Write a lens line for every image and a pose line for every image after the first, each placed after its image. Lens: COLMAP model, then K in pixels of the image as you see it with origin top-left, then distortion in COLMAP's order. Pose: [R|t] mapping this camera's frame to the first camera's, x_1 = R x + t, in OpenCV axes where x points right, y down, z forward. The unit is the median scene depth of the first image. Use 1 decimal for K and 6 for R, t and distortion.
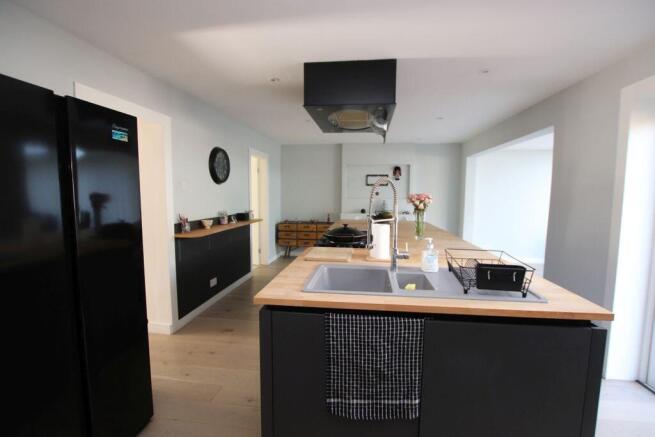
lens RADIAL K [[304.8, 0, 327.9], [0, 304.8, 218.5], [0, 0, 1]] dist [-0.027465, 0.000770]
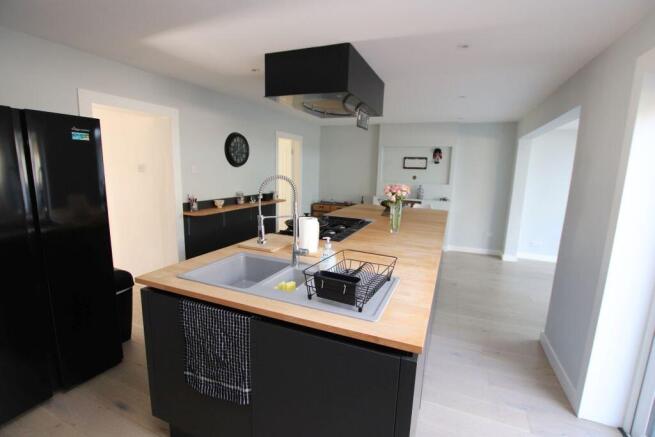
lens RADIAL K [[304.8, 0, 327.6], [0, 304.8, 219.3], [0, 0, 1]] dist [-0.027465, 0.000770]
pose [[0.963088, 0.065381, -0.261128, 0.295832], [-0.044557, 0.995394, 0.084890, -0.039178], [0.265475, -0.070121, 0.961564, 0.028641]]
